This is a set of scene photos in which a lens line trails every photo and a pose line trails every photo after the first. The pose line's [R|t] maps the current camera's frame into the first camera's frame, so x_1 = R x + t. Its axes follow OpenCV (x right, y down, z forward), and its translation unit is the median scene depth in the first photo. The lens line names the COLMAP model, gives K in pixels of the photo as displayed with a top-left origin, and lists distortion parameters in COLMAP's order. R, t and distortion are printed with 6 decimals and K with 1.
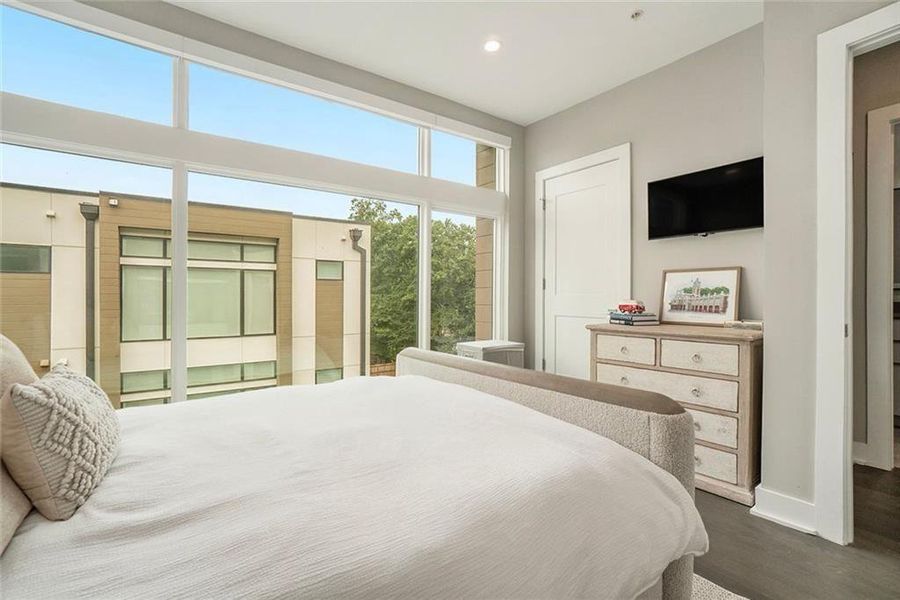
lens RADIAL K [[394.8, 0, 450.0], [0, 394.8, 300.0], [0, 0, 1]] dist [0.000095, 0.000015]
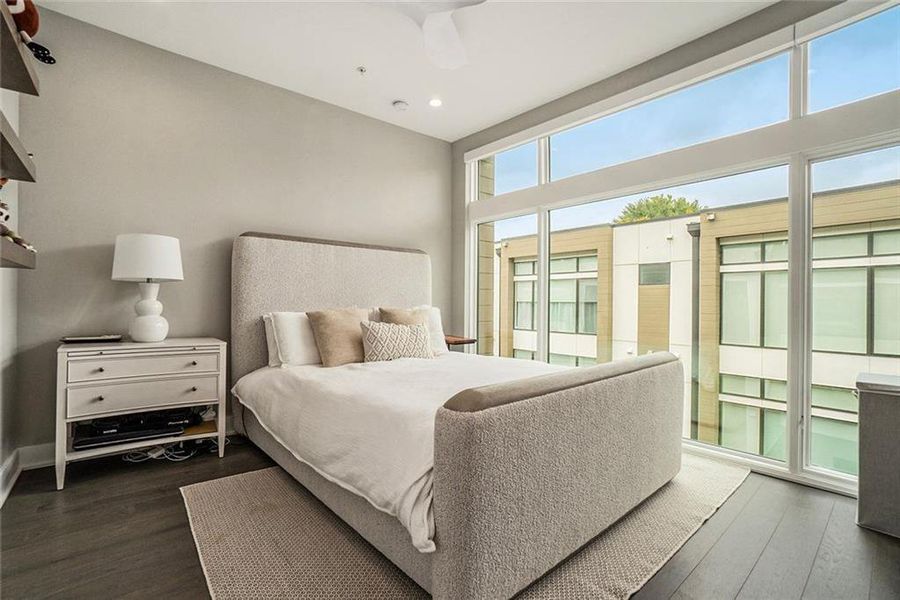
lens RADIAL K [[404.6, 0, 434.1], [0, 404.6, 301.1], [0, 0, 1]] dist [-0.047650, 0.019463]
pose [[0.113844, -0.002314, -0.993496, 0.163885], [-0.010417, 0.999940, -0.003522, 0.000203], [0.993444, 0.010751, 0.113813, 0.104079]]
